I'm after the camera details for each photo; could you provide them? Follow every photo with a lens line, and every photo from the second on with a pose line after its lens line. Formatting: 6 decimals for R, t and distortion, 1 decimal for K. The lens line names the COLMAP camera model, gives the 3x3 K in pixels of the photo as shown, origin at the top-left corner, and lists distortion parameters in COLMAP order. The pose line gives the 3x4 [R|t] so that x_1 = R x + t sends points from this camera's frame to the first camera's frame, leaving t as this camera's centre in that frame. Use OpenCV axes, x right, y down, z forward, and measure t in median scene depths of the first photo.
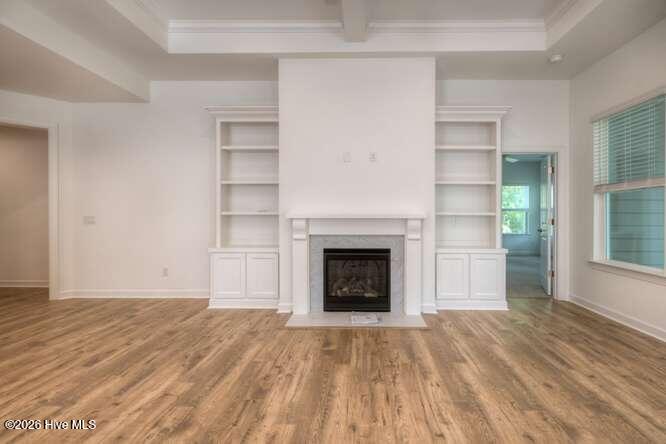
lens RADIAL K [[327.1, 0, 356.6], [0, 327.1, 216.7], [0, 0, 1]] dist [-0.002947, -0.000666]
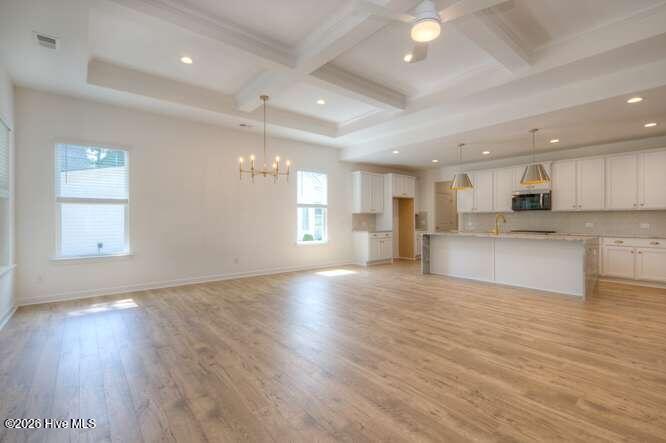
lens RADIAL K [[309.3, 0, 361.6], [0, 309.3, 220.4], [0, 0, 1]] dist [-0.000668, 0.000256]
pose [[-0.733331, -0.001405, -0.679870, 0.580602], [-0.005356, 0.999979, 0.003711, -0.013979], [0.679850, 0.006362, -0.733323, 0.884728]]
